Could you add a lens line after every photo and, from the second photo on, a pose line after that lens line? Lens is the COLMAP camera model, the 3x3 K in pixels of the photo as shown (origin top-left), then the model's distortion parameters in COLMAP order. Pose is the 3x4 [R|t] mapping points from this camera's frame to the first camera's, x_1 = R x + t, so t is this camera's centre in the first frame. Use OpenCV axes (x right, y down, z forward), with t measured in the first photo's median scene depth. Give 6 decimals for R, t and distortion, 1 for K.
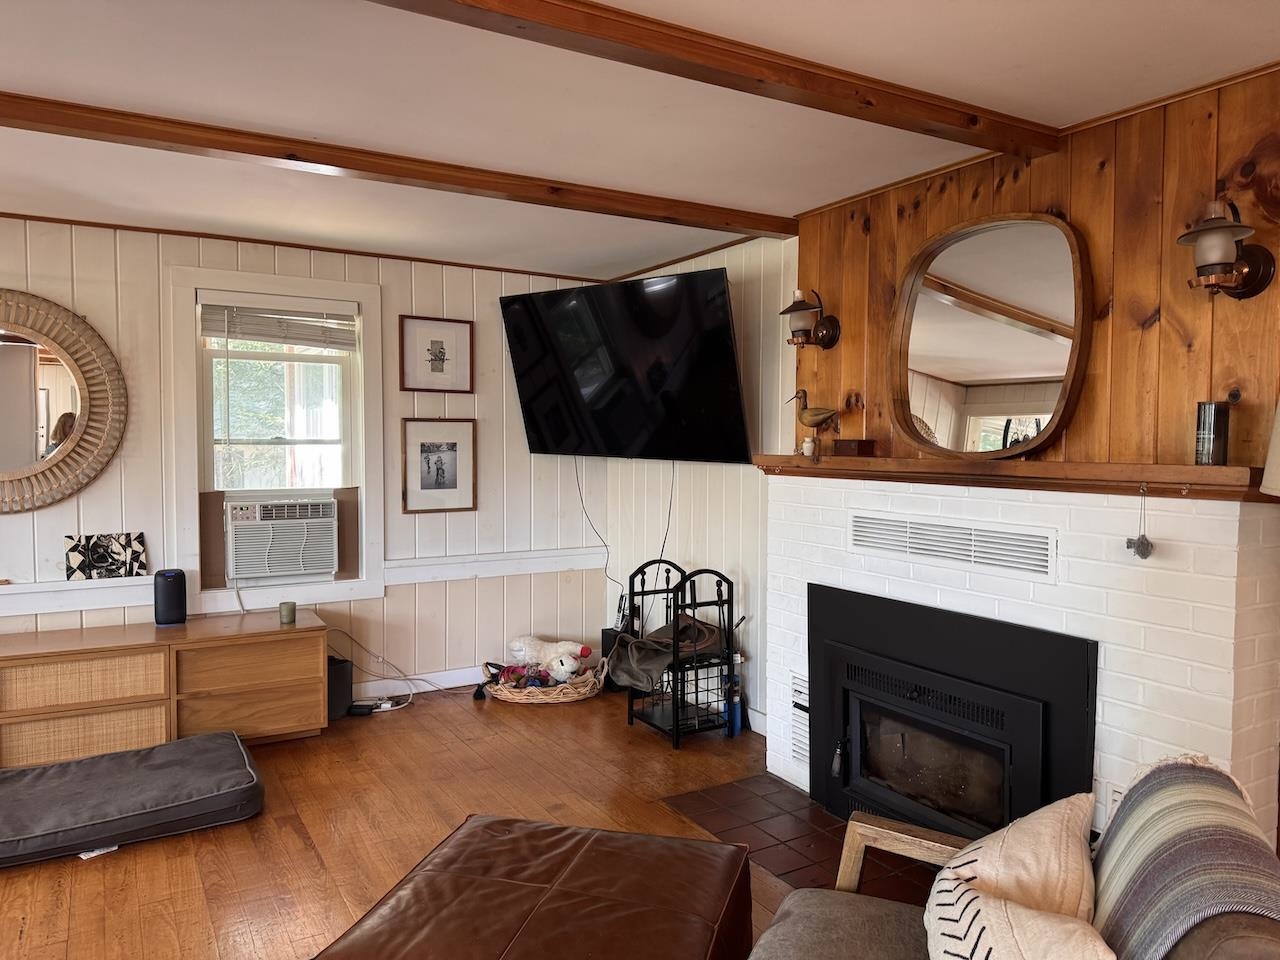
lens RADIAL K [[894.1, 0, 640.9], [0, 894.1, 478.4], [0, 0, 1]] dist [0.013307, 0.002239]
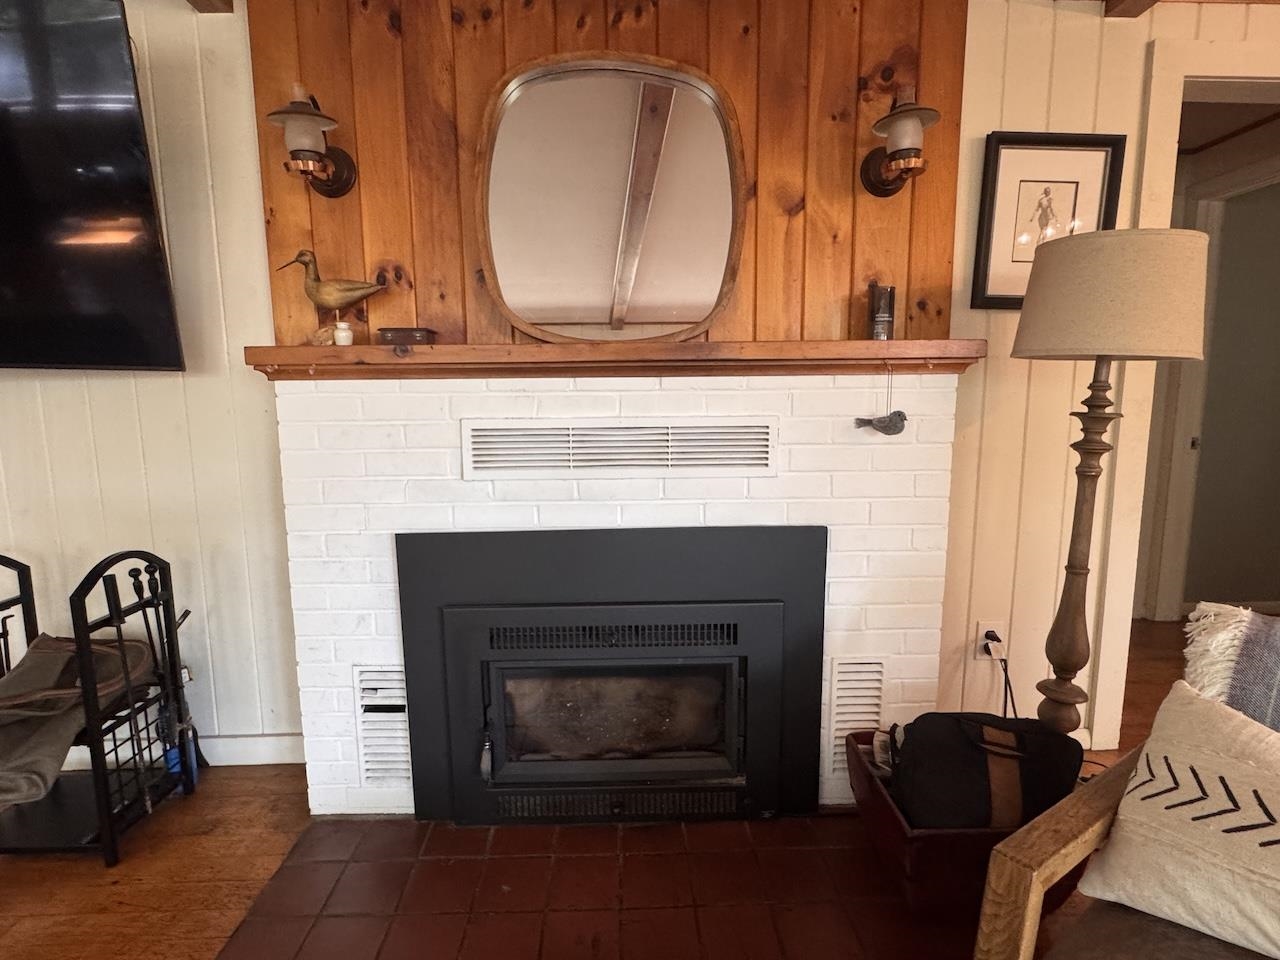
lens RADIAL K [[646.6, 0, 639.6], [0, 646.6, 482.4], [0, 0, 1]] dist [-0.001862, 0.001375]
pose [[0.488155, -0.126325, 0.863566, -0.164137], [0.049347, 0.991881, 0.117201, 0.032484], [-0.871360, -0.014598, 0.490426, 0.668437]]
